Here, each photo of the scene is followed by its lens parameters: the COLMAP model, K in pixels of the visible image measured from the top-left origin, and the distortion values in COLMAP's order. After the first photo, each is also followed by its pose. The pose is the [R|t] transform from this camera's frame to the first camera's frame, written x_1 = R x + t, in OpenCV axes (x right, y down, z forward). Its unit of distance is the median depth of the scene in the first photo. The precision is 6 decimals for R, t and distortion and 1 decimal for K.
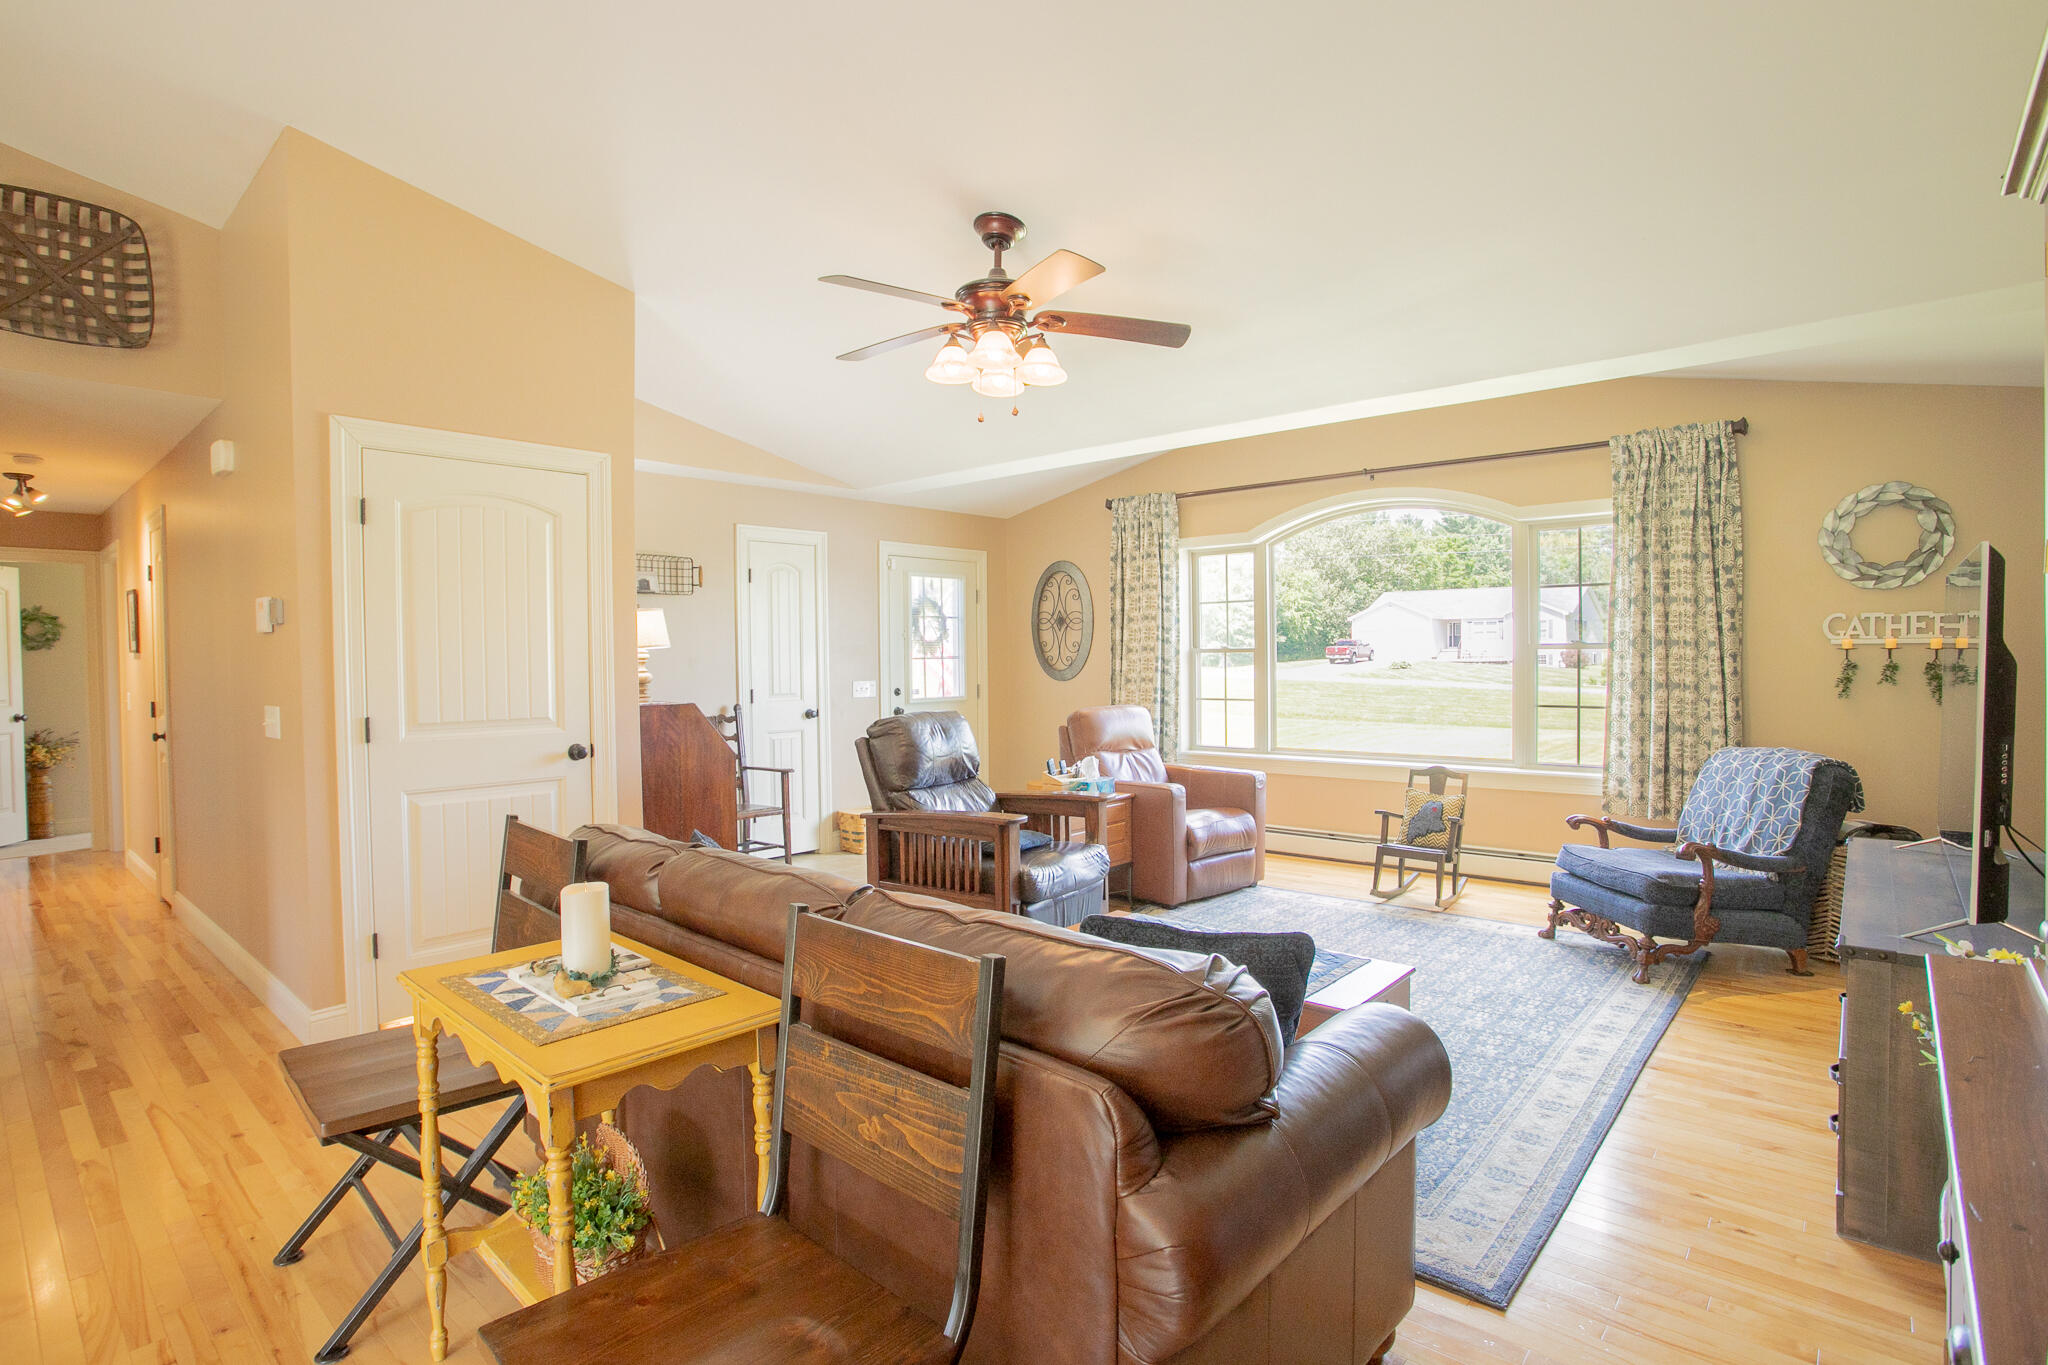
lens RADIAL K [[988.5, 0, 1015.5], [0, 988.5, 691.7], [0, 0, 1]] dist [-0.047686, 0.013078]
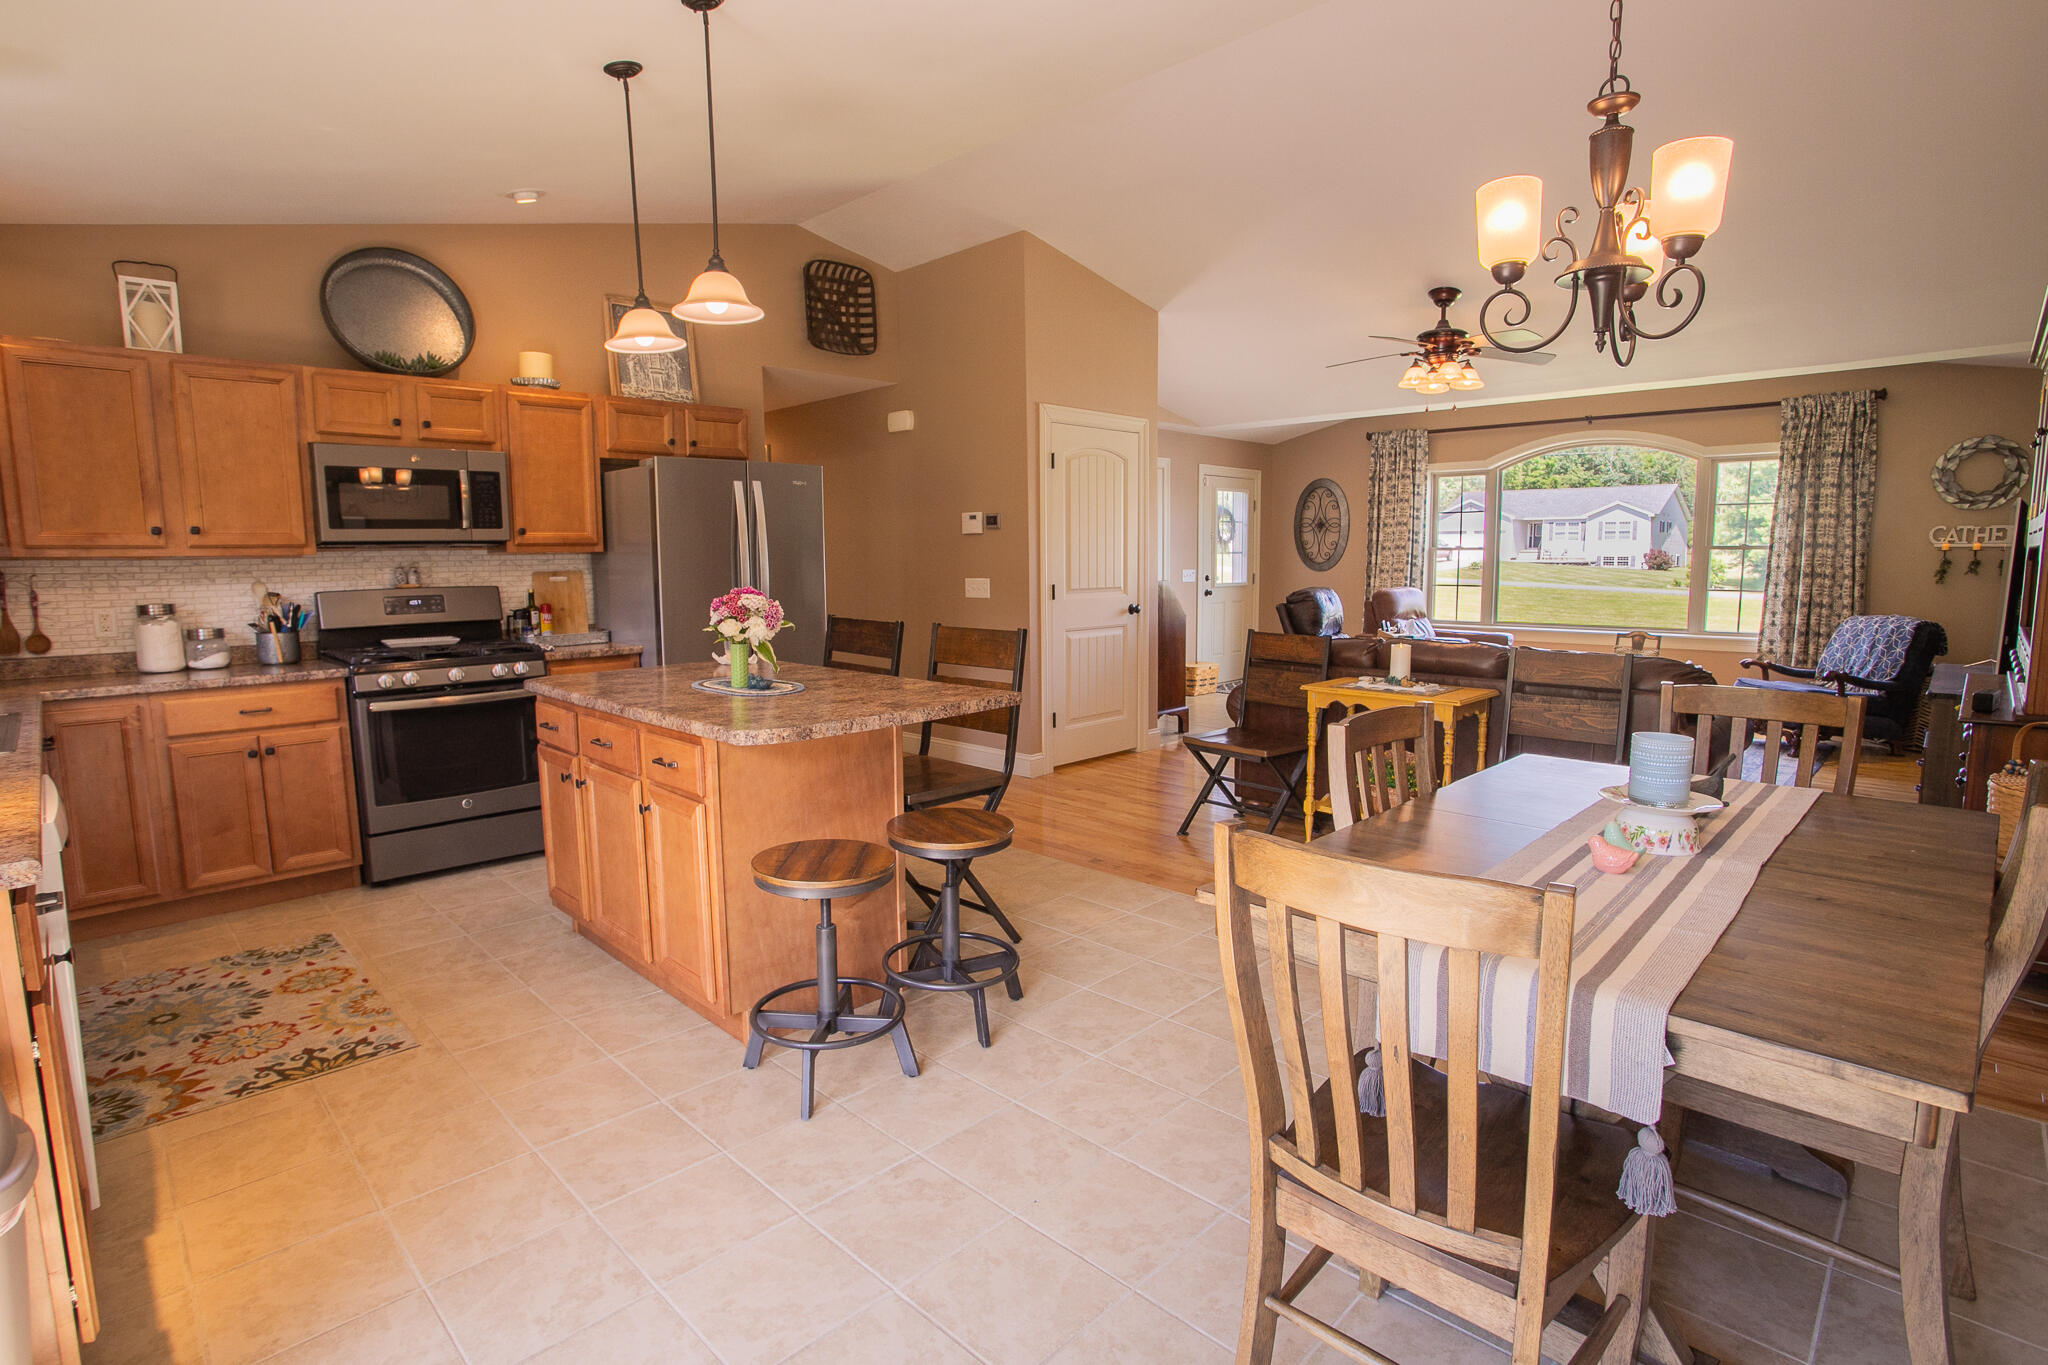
lens RADIAL K [[988.5, 0, 1003.4], [0, 988.5, 685.2], [0, 0, 1]] dist [-0.047686, 0.013078]
pose [[0.998128, 0.011292, -0.060103, -0.453769], [-0.005535, 0.995452, 0.095099, 0.027720], [0.060904, -0.094588, 0.993652, -0.525604]]
